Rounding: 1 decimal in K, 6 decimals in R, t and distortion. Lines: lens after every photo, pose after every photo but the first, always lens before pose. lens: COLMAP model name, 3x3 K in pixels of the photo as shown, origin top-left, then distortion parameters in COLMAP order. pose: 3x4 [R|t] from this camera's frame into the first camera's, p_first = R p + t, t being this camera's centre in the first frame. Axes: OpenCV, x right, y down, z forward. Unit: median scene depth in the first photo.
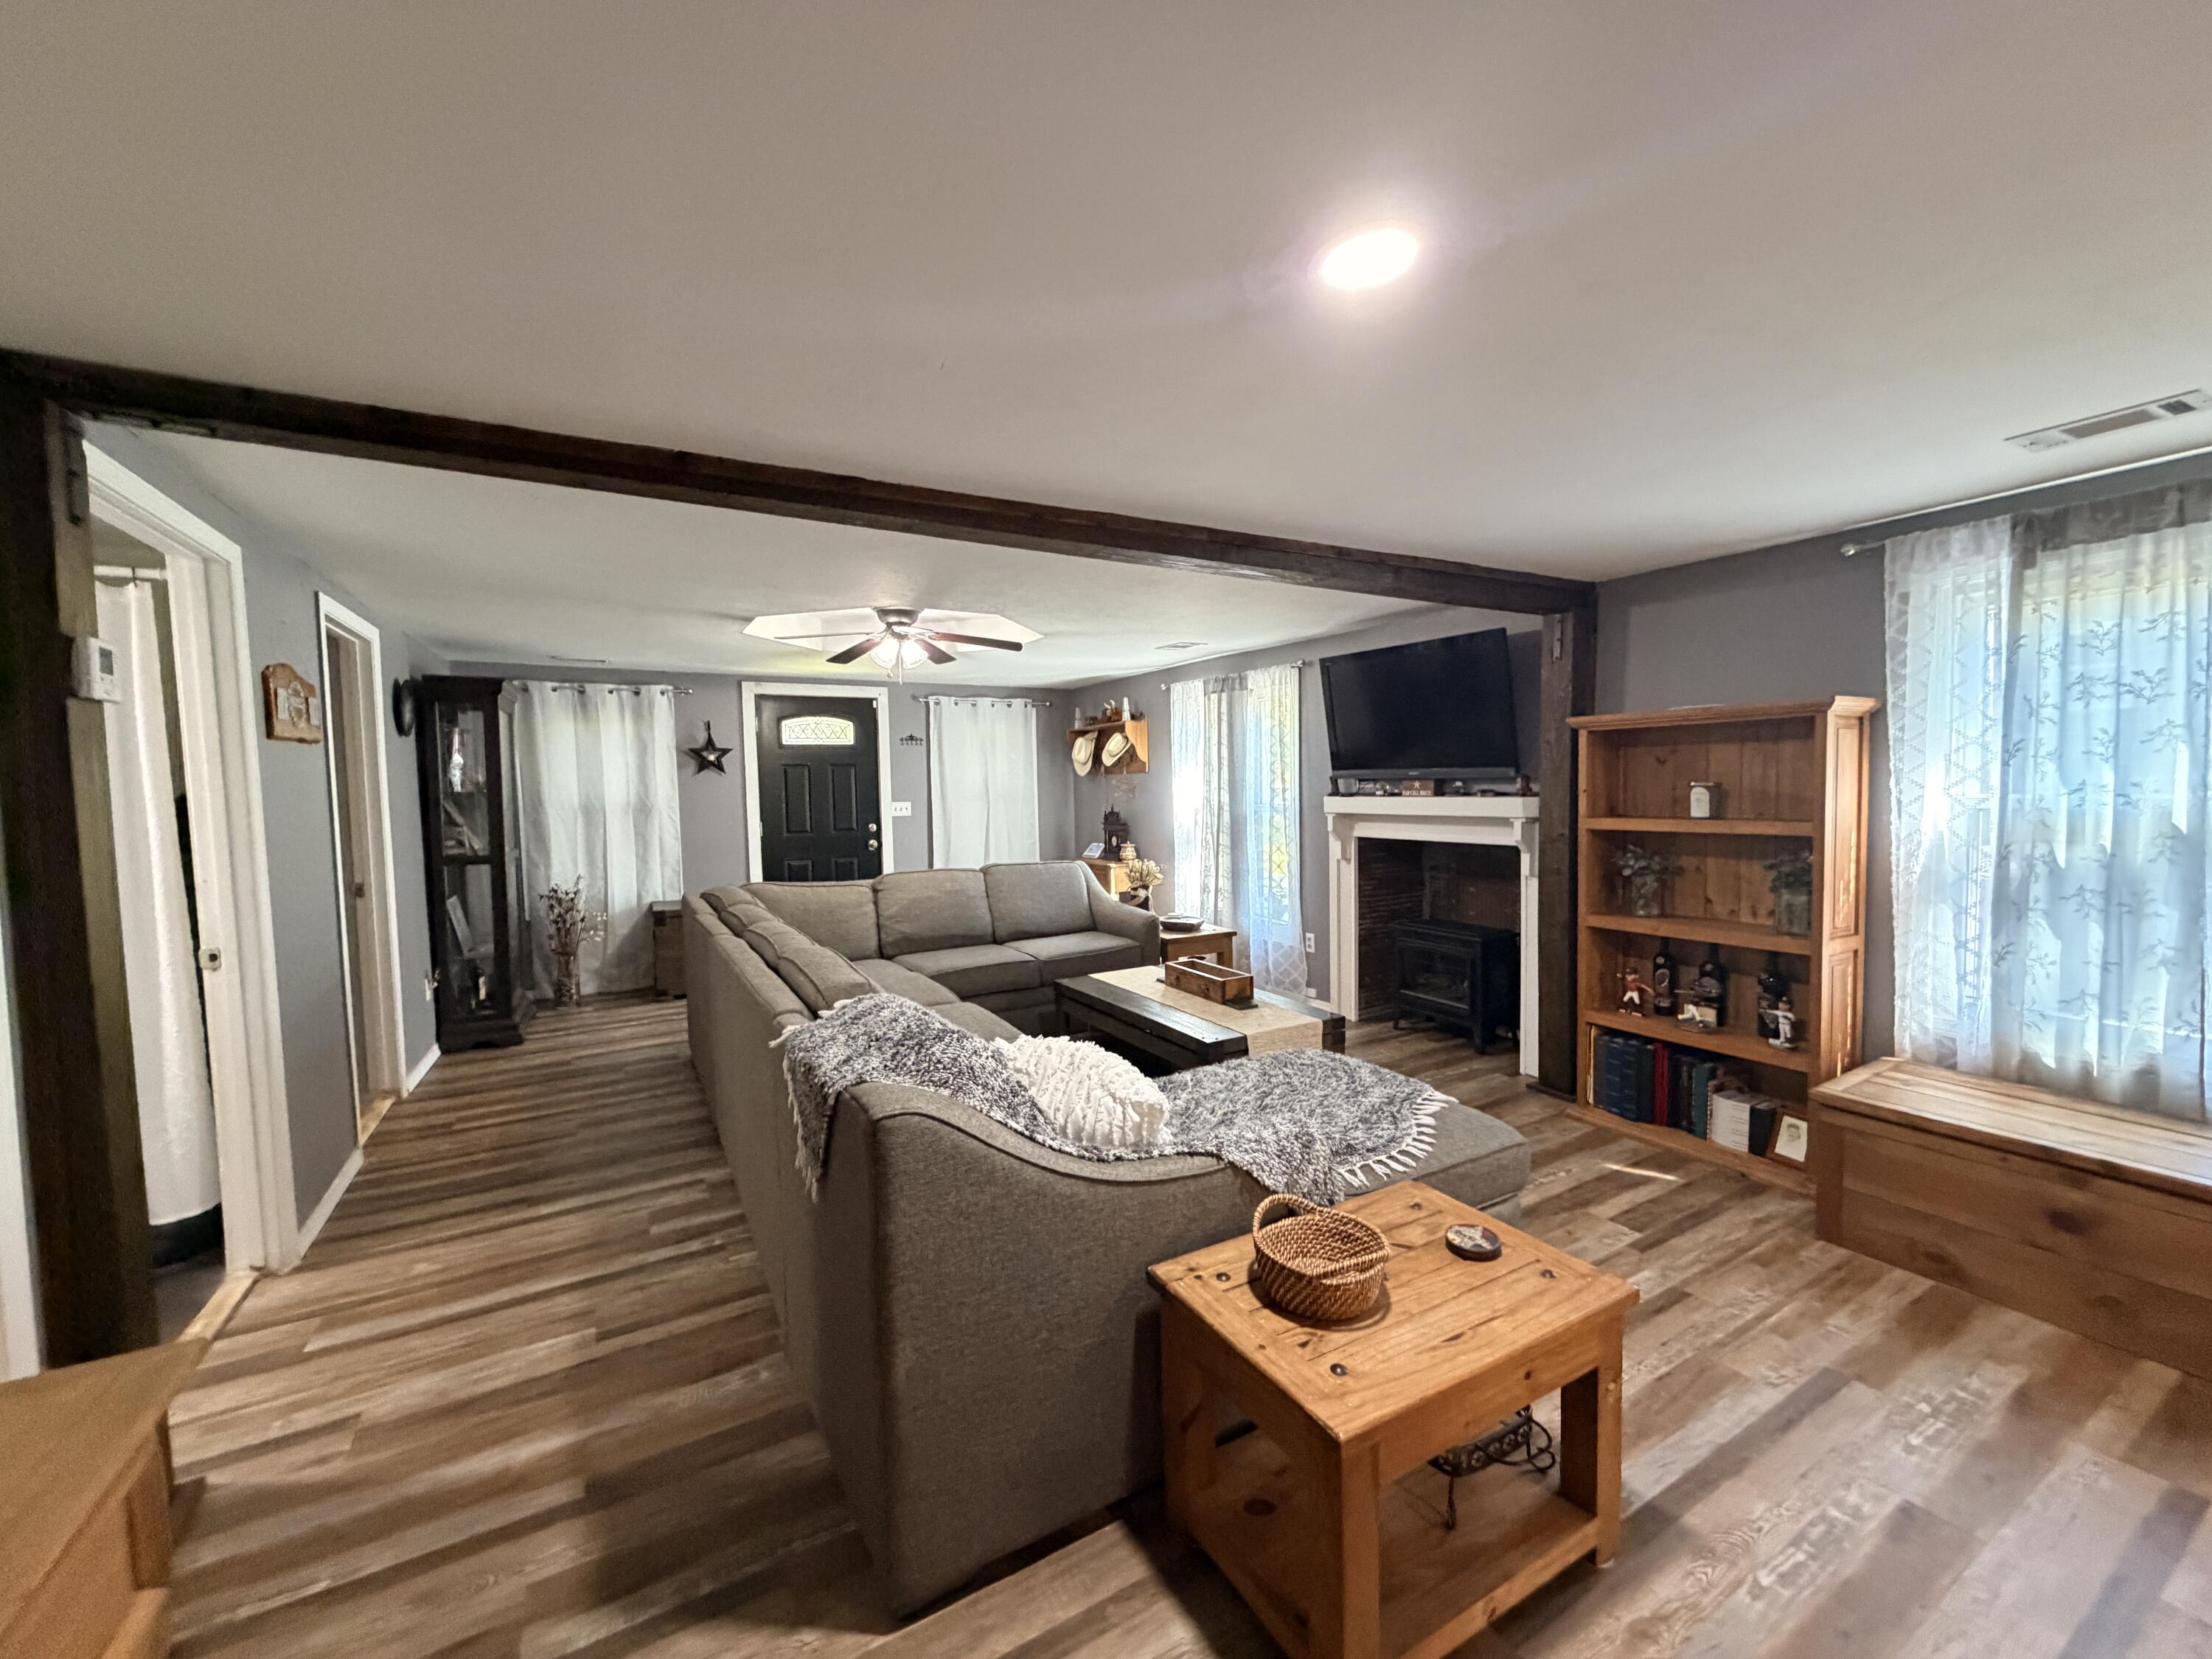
lens RADIAL K [[871.6, 0, 1106.0], [0, 871.6, 829.5], [0, 0, 1]] dist [-0.000180, 0.000144]
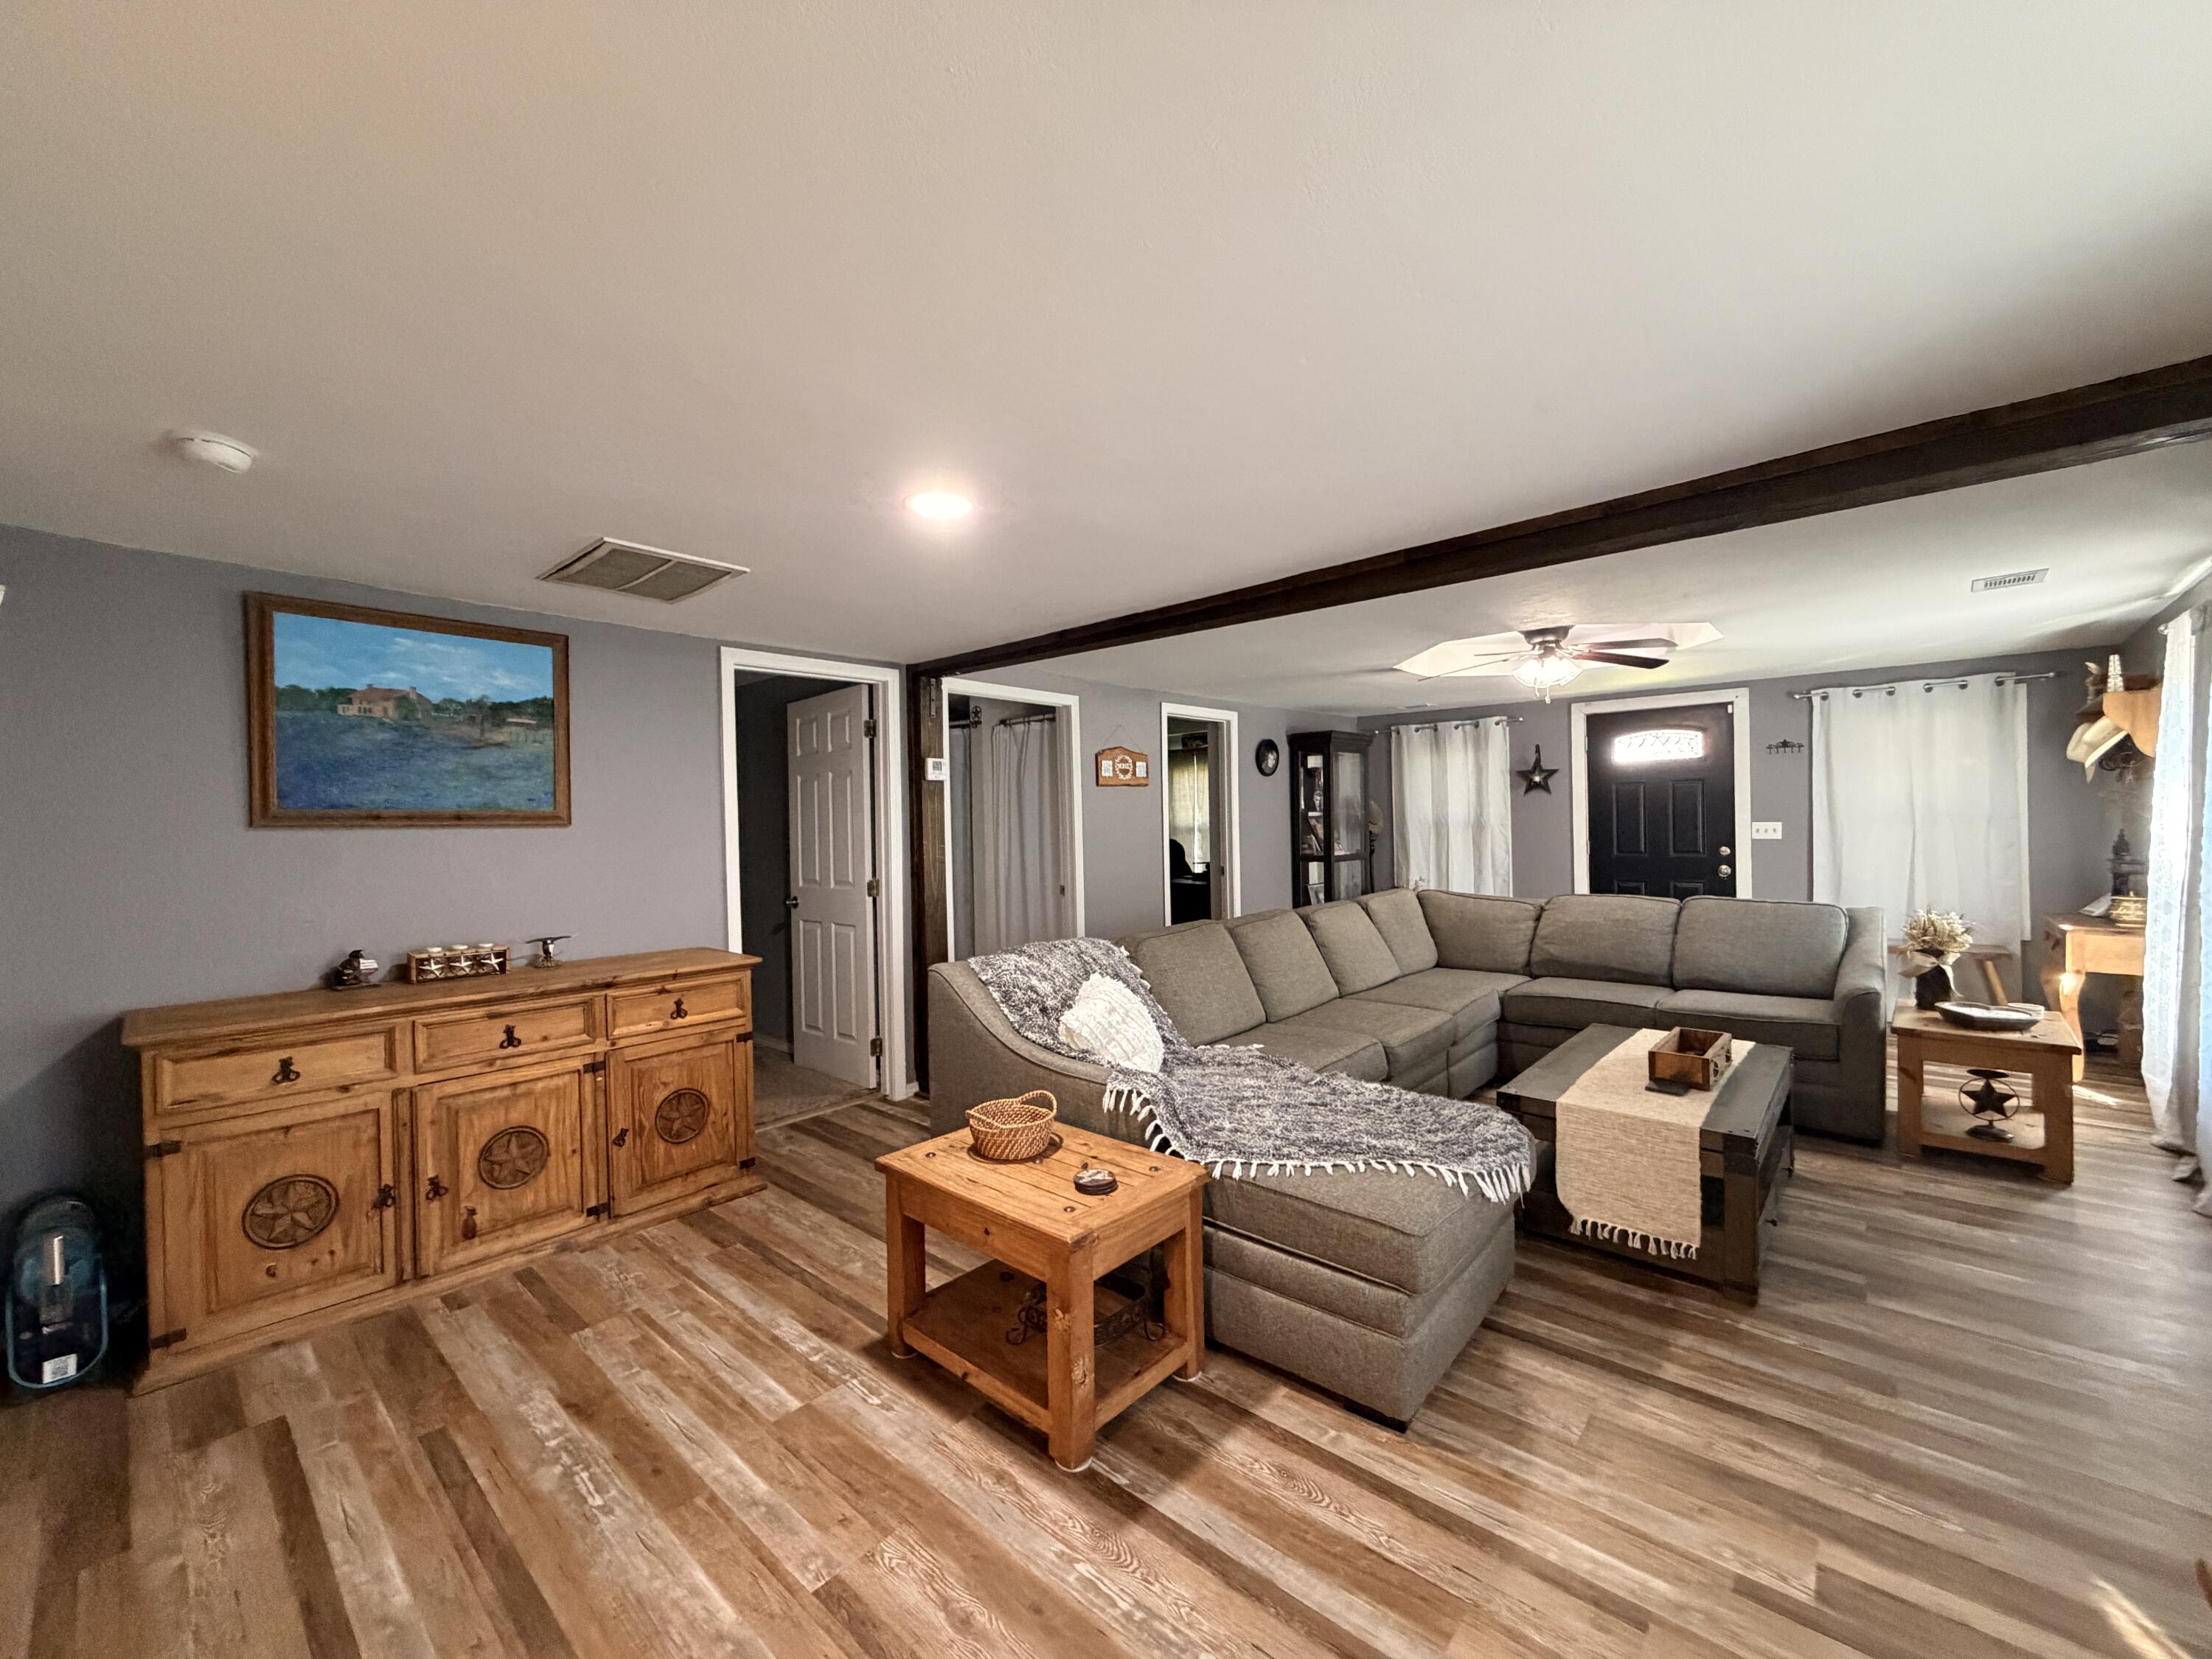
lens RADIAL K [[871.6, 0, 1106.0], [0, 871.6, 829.5], [0, 0, 1]] dist [-0.000180, 0.000144]
pose [[0.328197, 0.019919, -0.944399, 0.540188], [-0.038338, 0.999235, 0.007752, -0.010814], [0.943831, 0.033662, 0.328710, 0.203283]]
